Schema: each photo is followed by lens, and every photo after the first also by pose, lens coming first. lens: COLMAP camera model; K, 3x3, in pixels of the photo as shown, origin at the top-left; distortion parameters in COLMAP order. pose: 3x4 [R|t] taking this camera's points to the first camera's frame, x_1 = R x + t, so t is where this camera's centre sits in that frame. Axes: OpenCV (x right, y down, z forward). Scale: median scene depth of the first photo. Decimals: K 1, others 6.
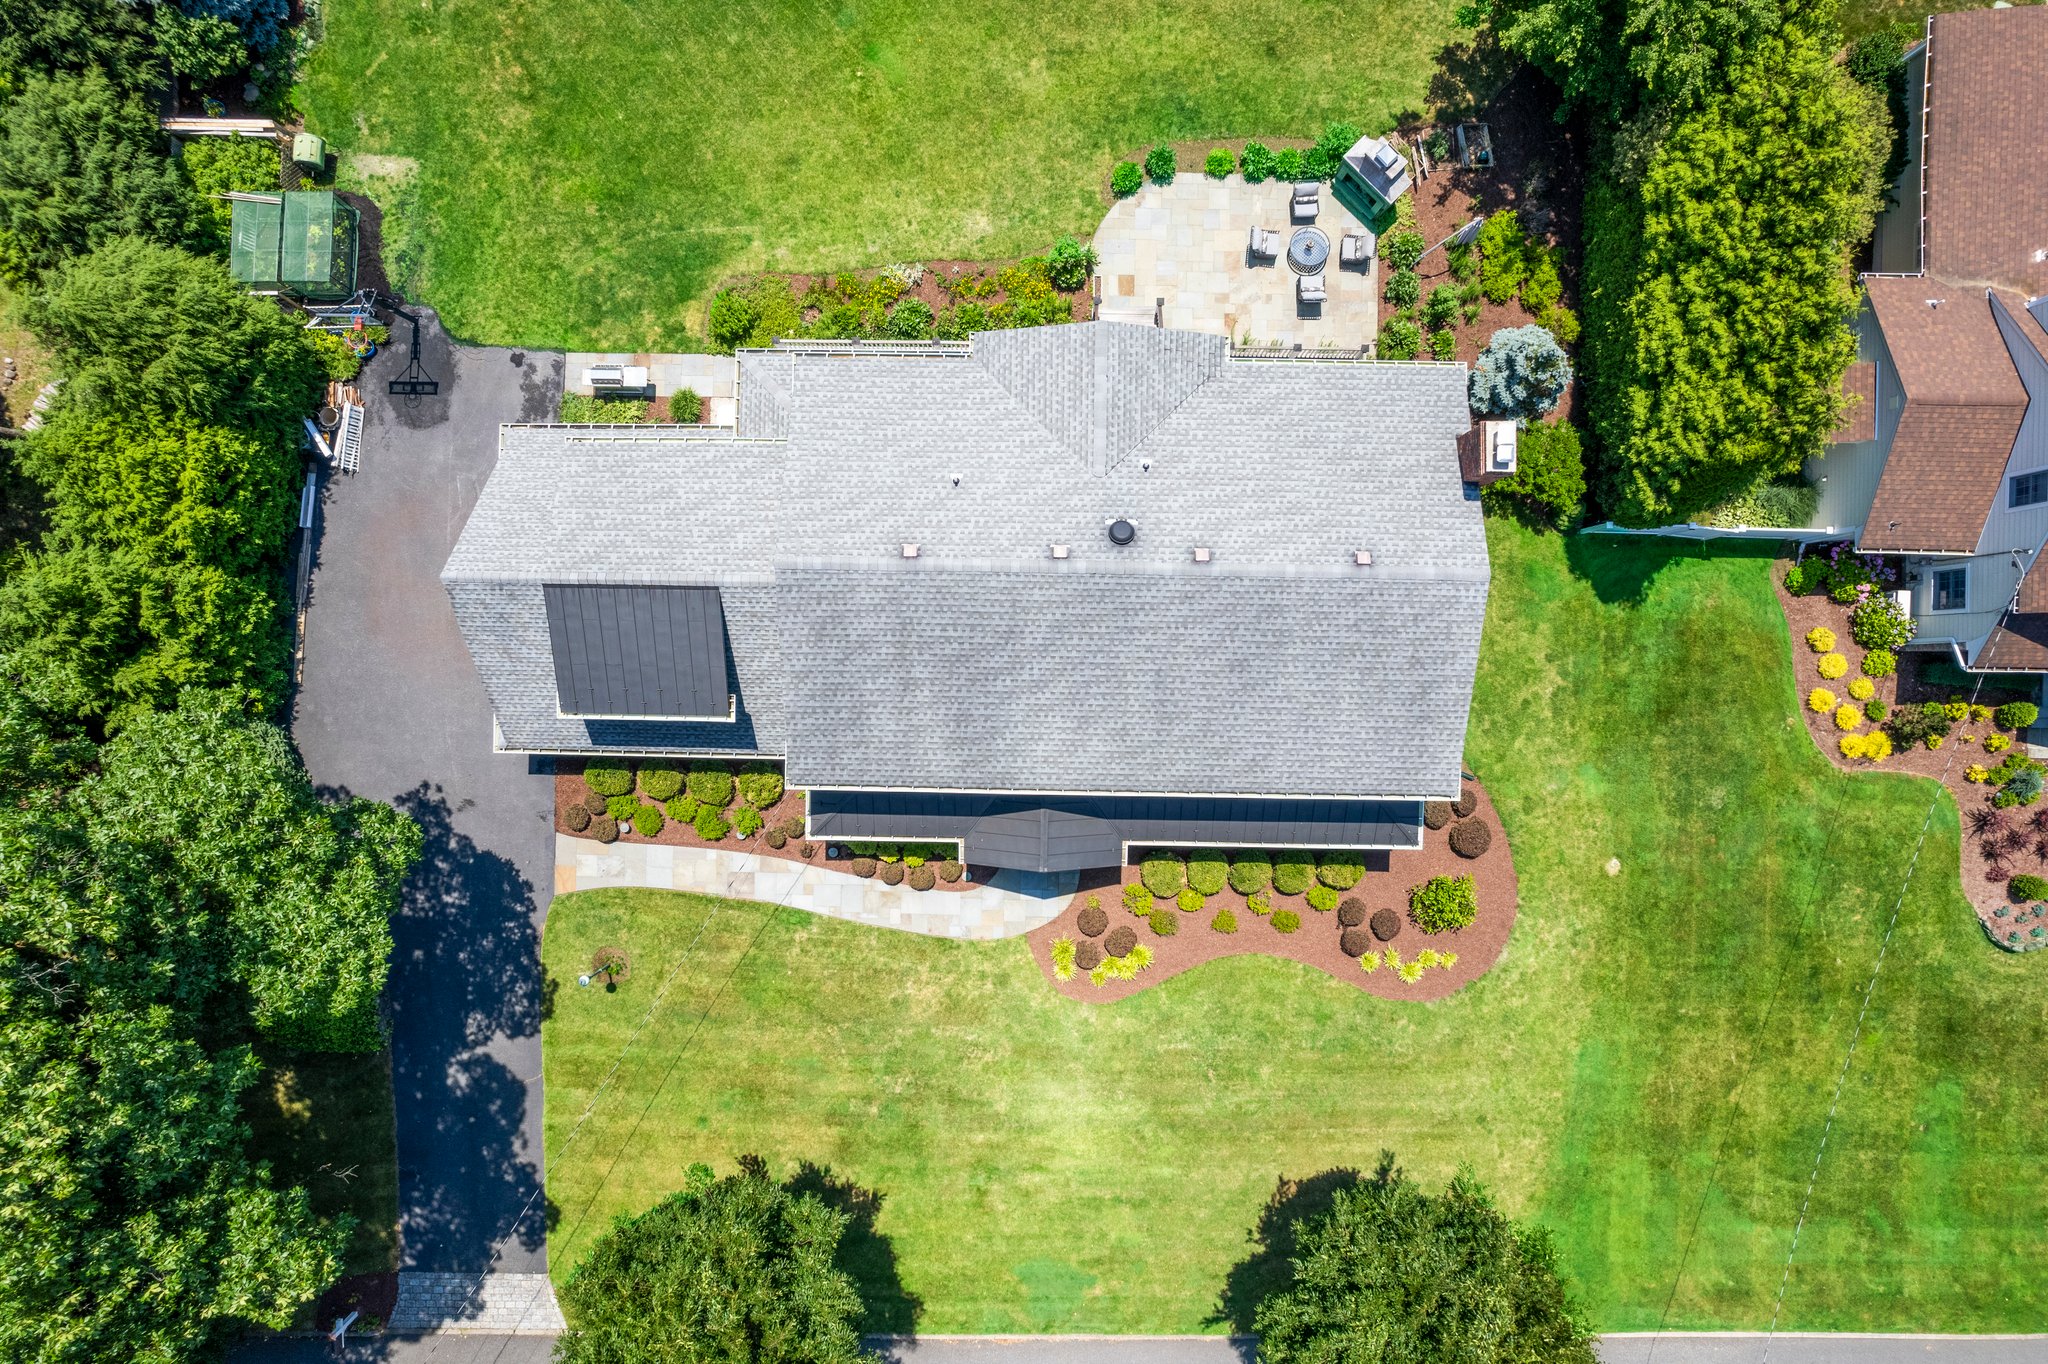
lens RADIAL K [[1311.1, 0, 1030.4], [0, 1311.1, 672.1], [0, 0, 1]] dist [-0.077379, 0.073781]
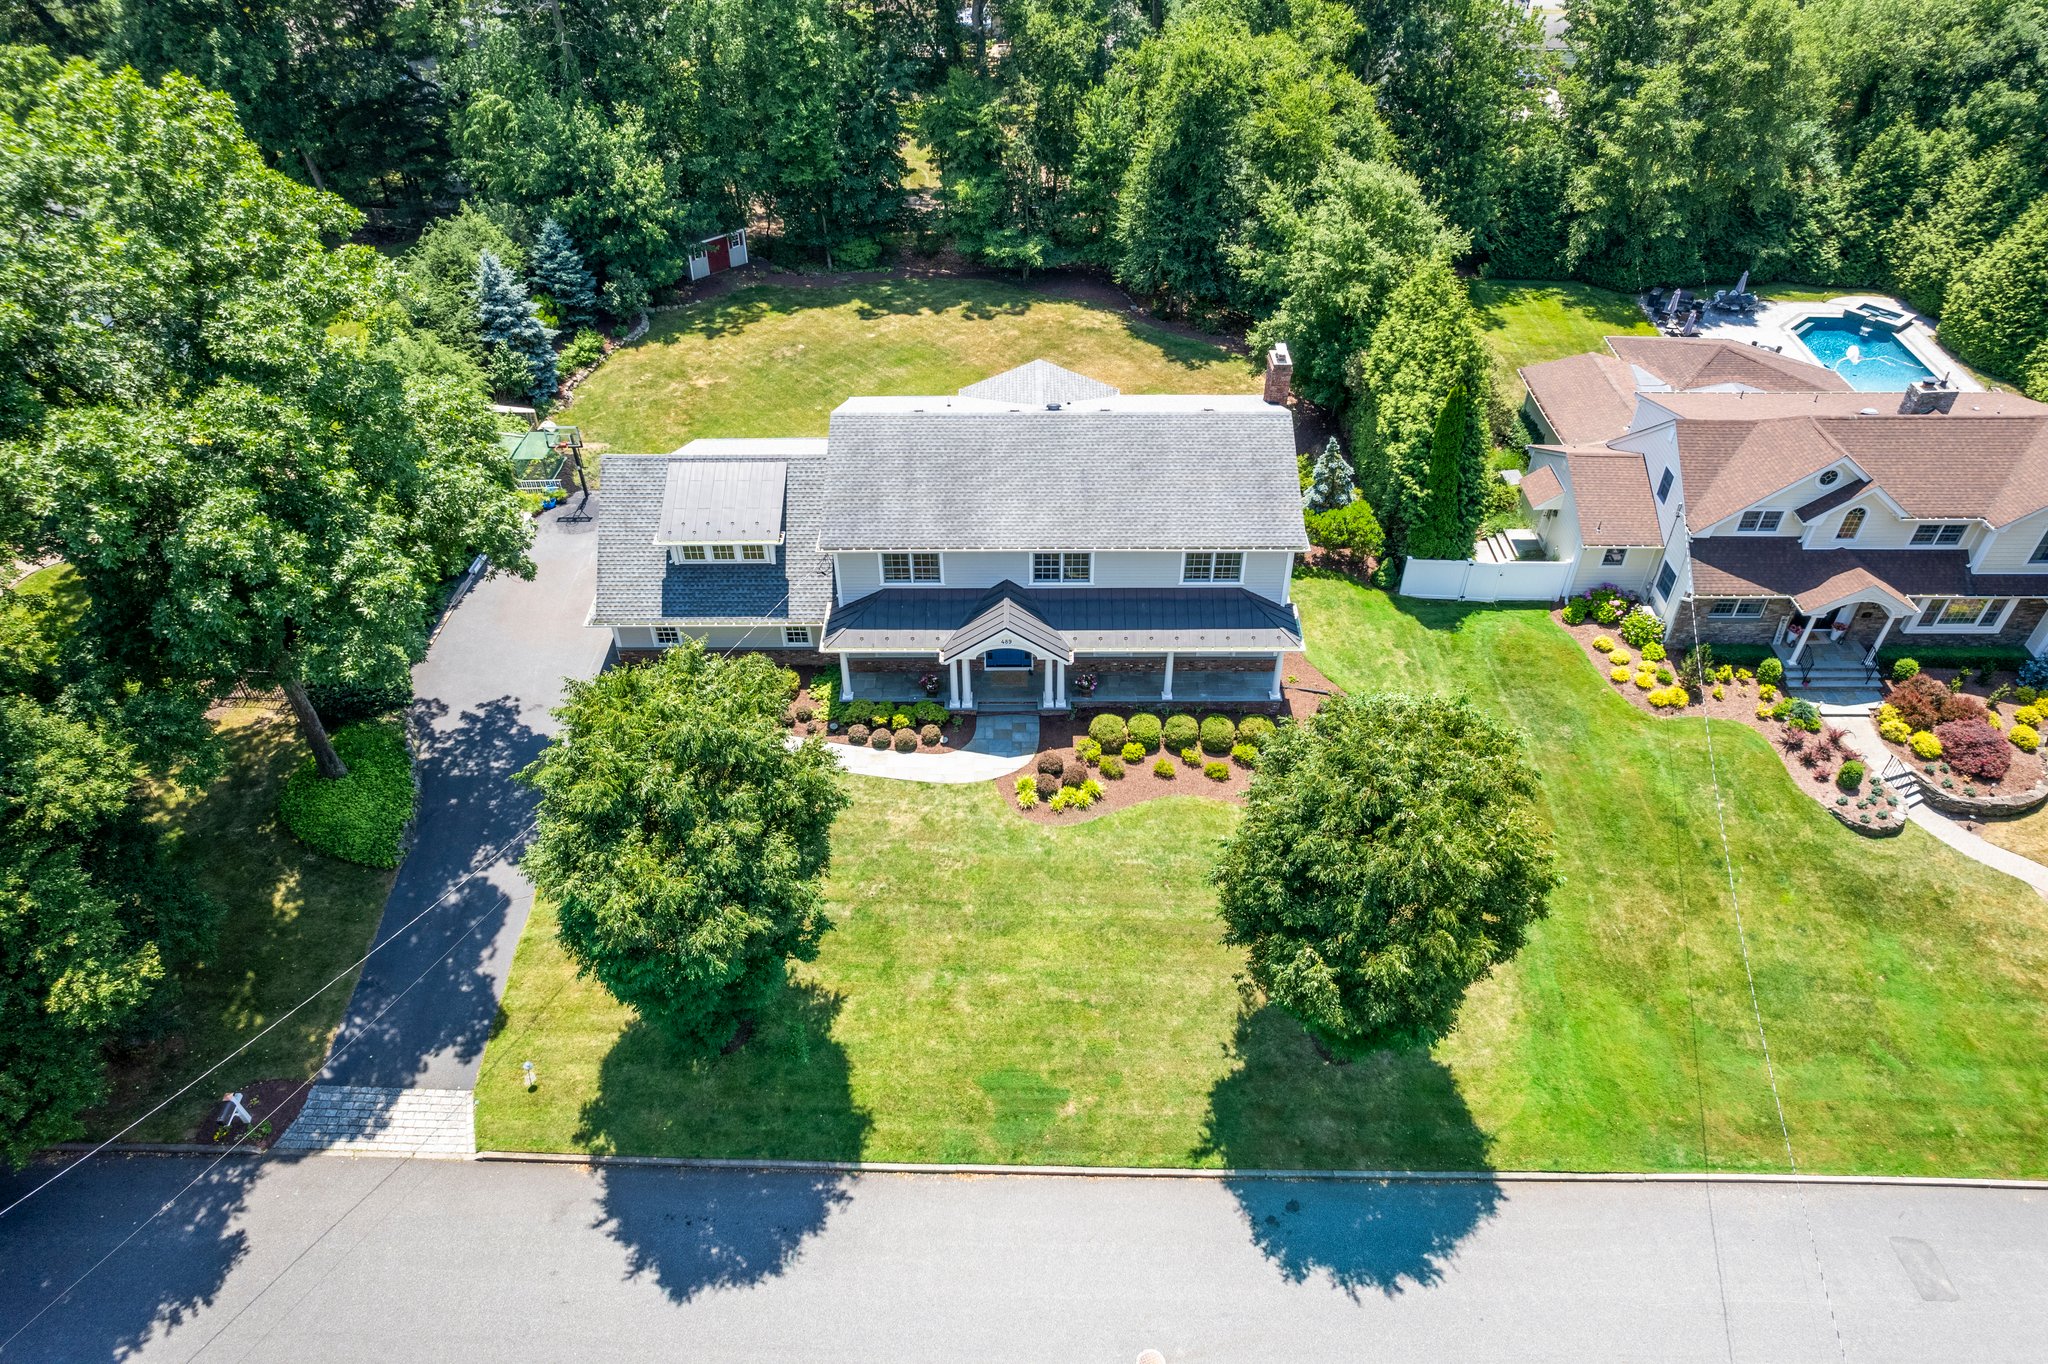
lens RADIAL K [[1311.1, 0, 1030.4], [0, 1311.1, 672.1], [0, 0, 1]] dist [-0.077379, 0.073781]
pose [[0.999831, -0.004726, 0.017789, 0.009405], [0.016636, 0.645606, -0.763489, 1.011759], [-0.007876, 0.763656, 0.645575, 0.180821]]
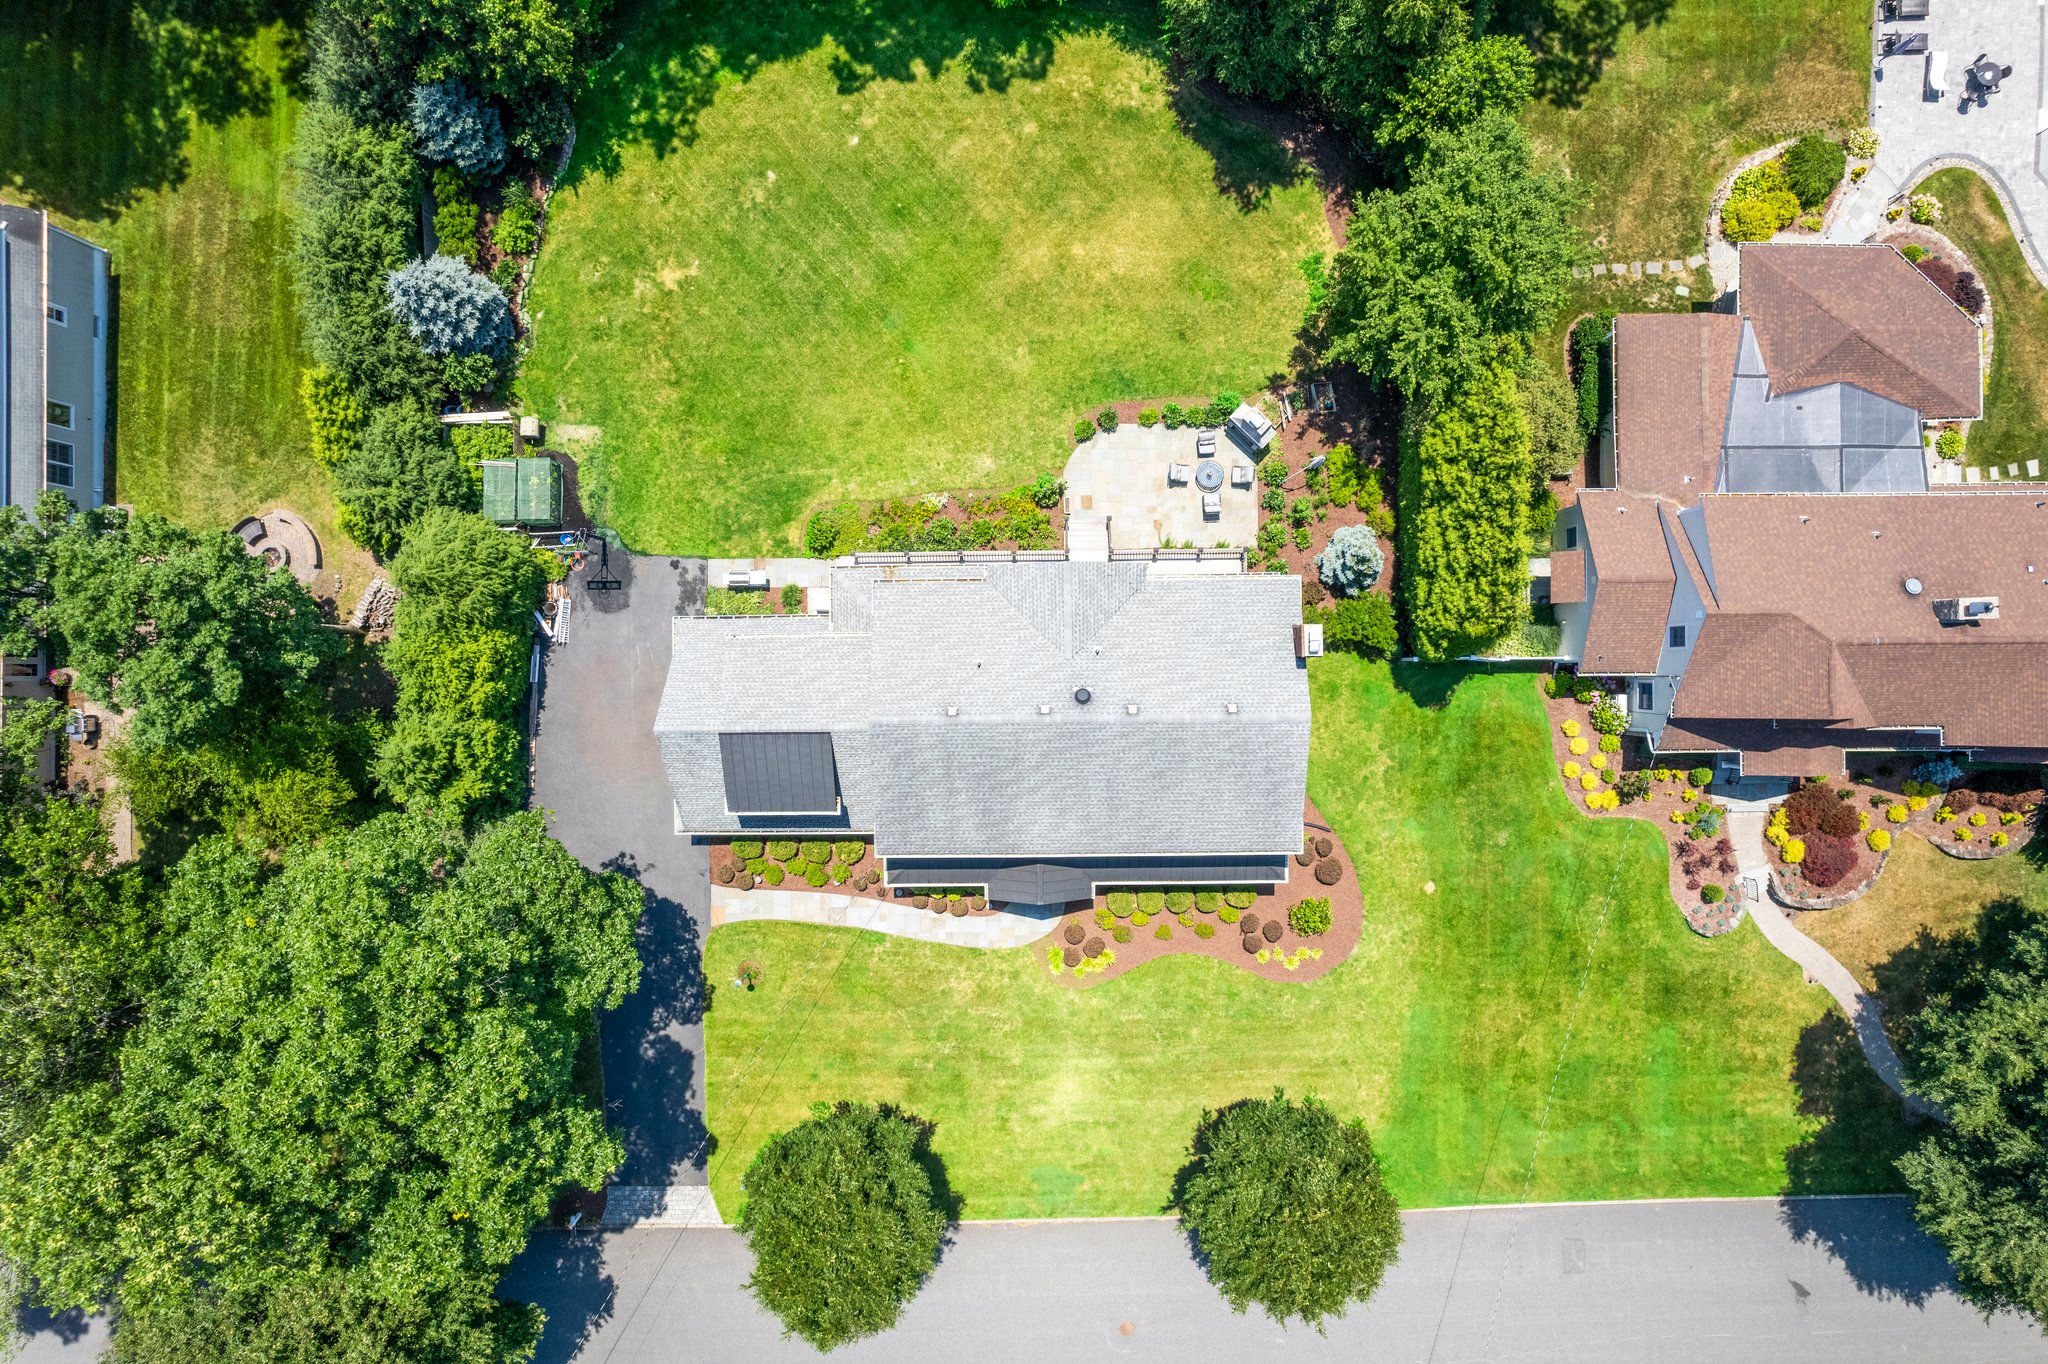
lens RADIAL K [[1306.2, 0, 1030.6], [0, 1306.2, 670.5], [0, 0, 1]] dist [-0.045353, 0.002606]
pose [[0.999650, -0.026414, 0.001214, 0.003563], [0.026412, 0.999650, 0.001296, -0.111427], [-0.001248, -0.001264, 0.999998, -0.479137]]
